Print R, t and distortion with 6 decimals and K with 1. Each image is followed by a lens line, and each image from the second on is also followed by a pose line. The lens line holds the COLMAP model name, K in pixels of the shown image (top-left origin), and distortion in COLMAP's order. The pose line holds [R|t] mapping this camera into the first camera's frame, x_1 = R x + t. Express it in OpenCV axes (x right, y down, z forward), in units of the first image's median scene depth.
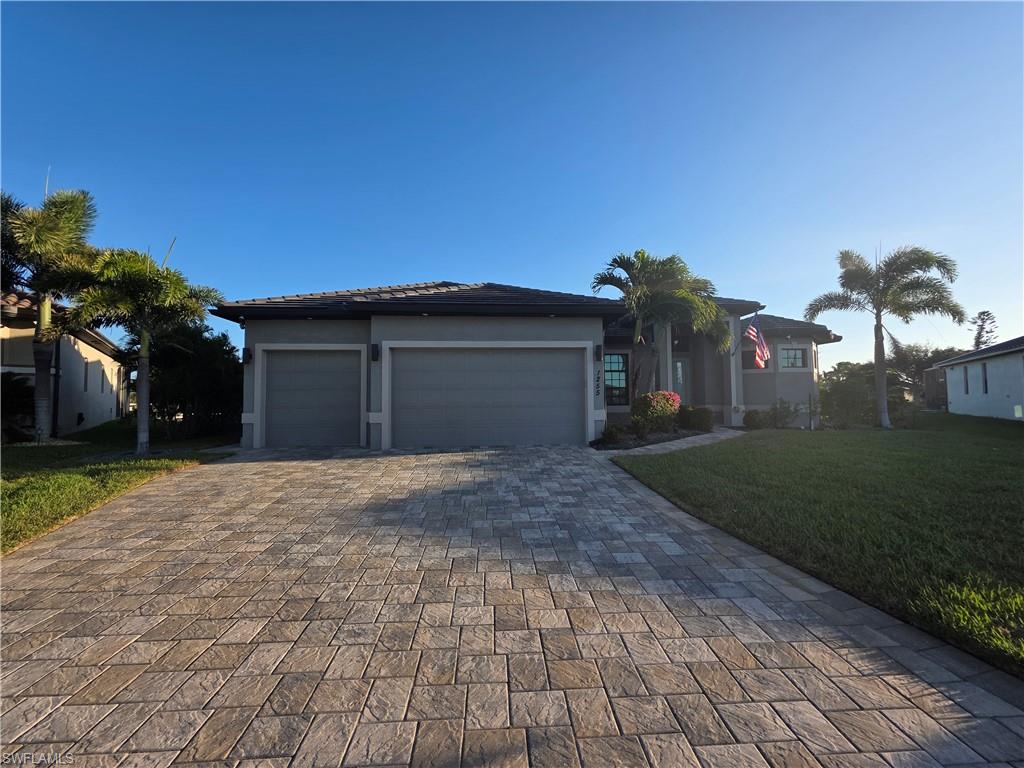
lens RADIAL K [[409.3, 0, 512.0], [0, 409.3, 384.0], [0, 0, 1]] dist [0.002026, 0.000134]
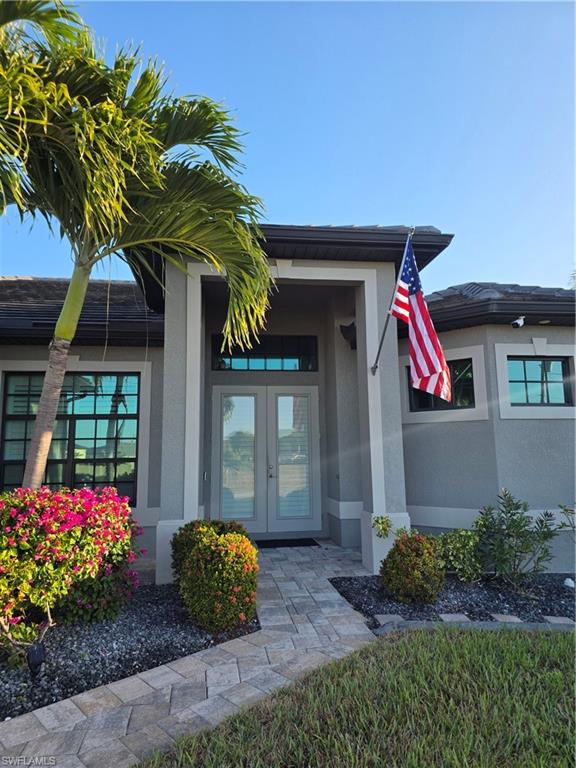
lens RADIAL K [[509.5, 0, 288.0], [0, 509.5, 384.0], [0, 0, 1]] dist [0.057368, -0.066266]
pose [[0.998082, 0.003026, 0.061835, 0.590997], [0.003452, 0.994531, -0.104386, -0.016255], [-0.061812, 0.104400, 0.992613, 0.754196]]
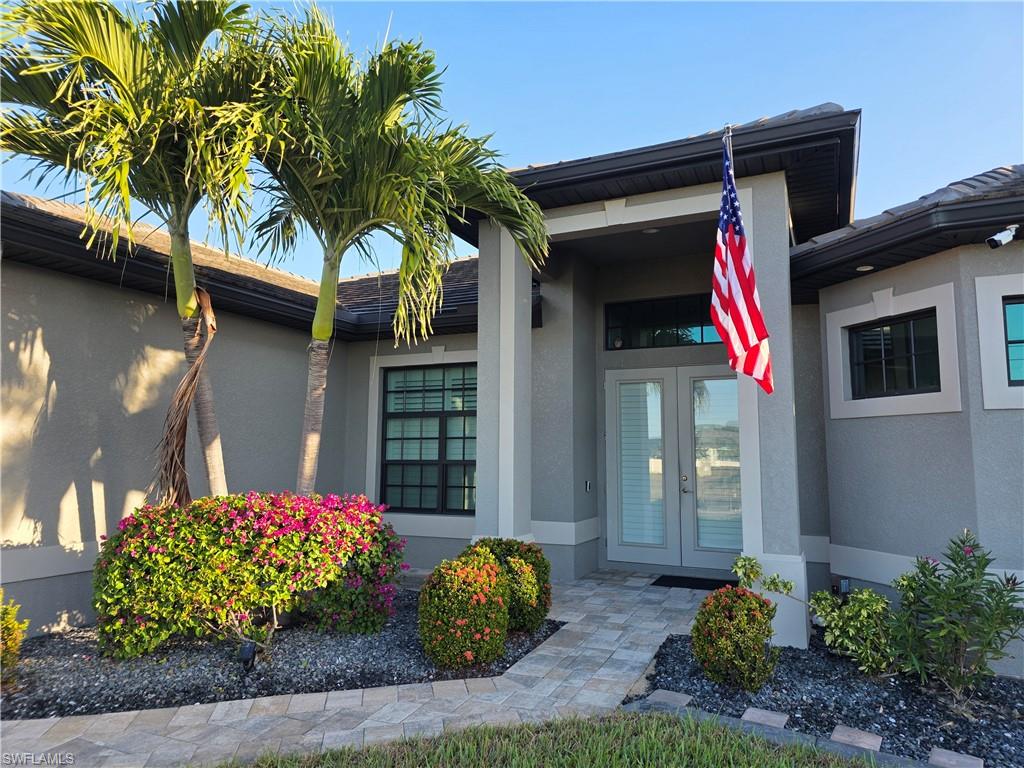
lens RADIAL K [[679.3, 0, 528.9], [0, 679.3, 385.4], [0, 0, 1]] dist [0.057368, -0.066266]
pose [[0.877232, -0.036406, -0.478684, 0.843107], [0.004158, 0.997659, -0.068256, -0.023710], [0.480049, 0.057886, 0.875330, 0.790580]]
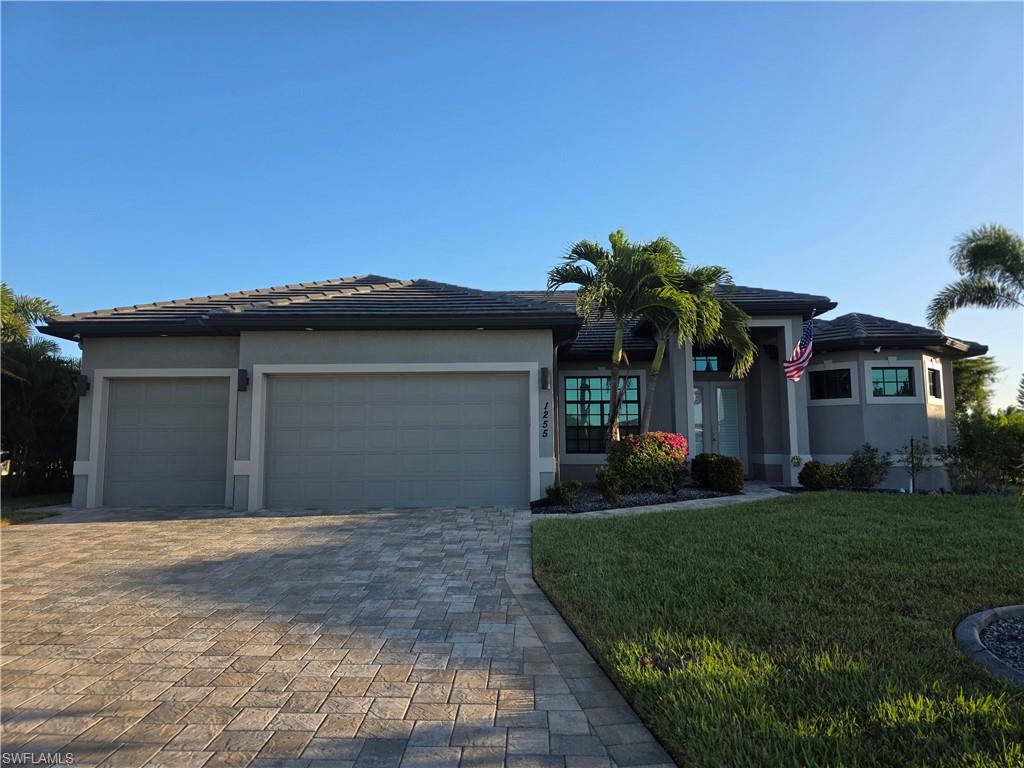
lens RADIAL K [[688.7, 0, 502.1], [0, 688.7, 375.3], [0, 0, 1]] dist [0.075283, -0.080393]
pose [[0.995182, -0.006182, -0.097854, 0.253503], [-0.000103, 0.997944, -0.064095, -0.003710], [0.098049, 0.063796, 0.993135, -0.215761]]
